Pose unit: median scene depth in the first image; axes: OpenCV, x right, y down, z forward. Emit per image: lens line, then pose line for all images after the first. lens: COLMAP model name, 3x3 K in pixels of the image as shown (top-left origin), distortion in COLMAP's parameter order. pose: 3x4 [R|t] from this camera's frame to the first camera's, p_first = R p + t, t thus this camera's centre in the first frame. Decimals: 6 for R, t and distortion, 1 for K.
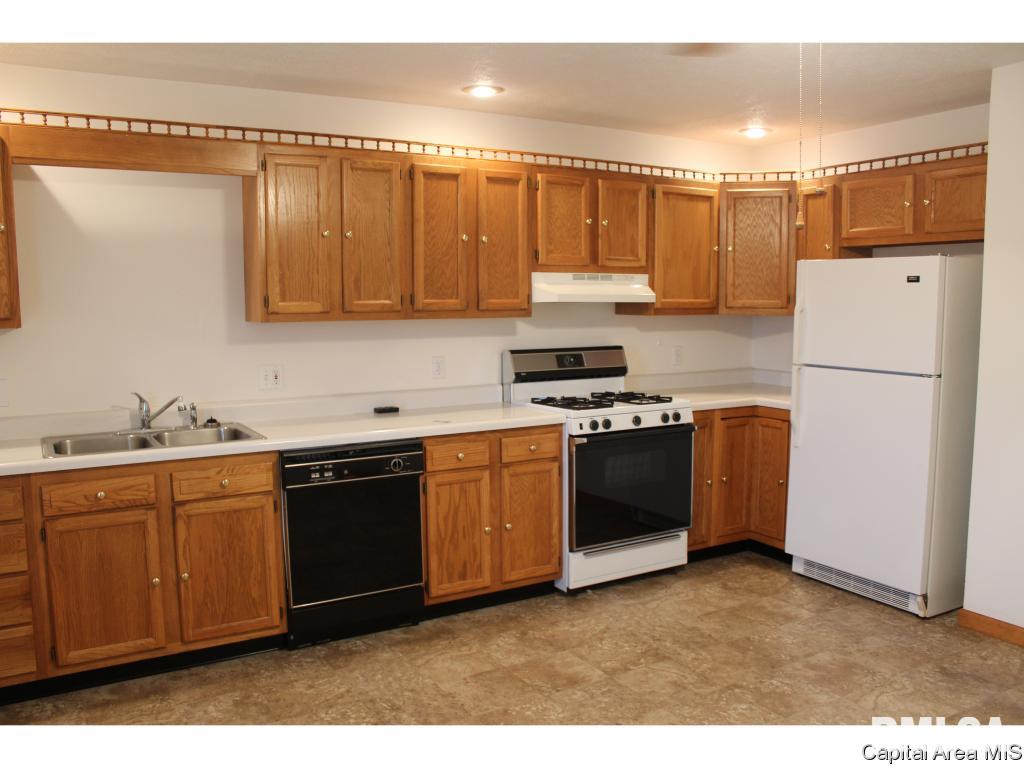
lens RADIAL K [[845.9, 0, 512.0], [0, 845.9, 384.0], [0, 0, 1]] dist [-0.166412, 0.152809]
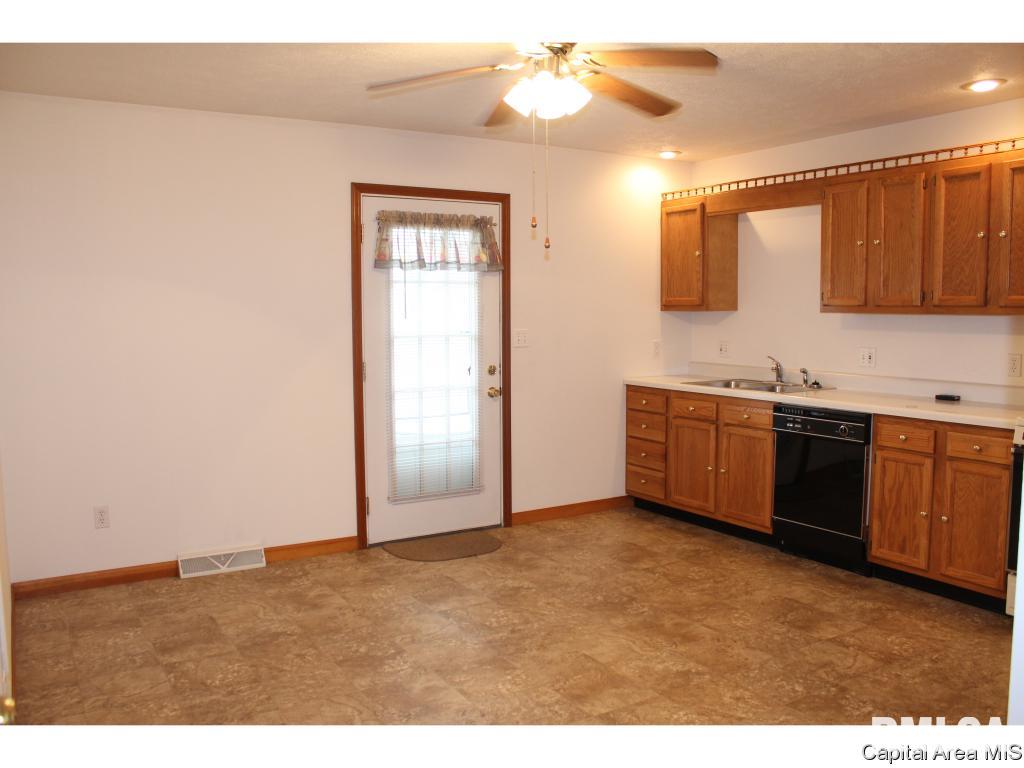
lens RADIAL K [[845.9, 0, 512.0], [0, 845.9, 384.0], [0, 0, 1]] dist [-0.166412, 0.152809]
pose [[0.025318, 0.097414, -0.994922, 0.994200], [-0.095126, 0.990960, 0.094605, -0.037136], [0.995143, 0.092247, 0.034356, 0.454933]]
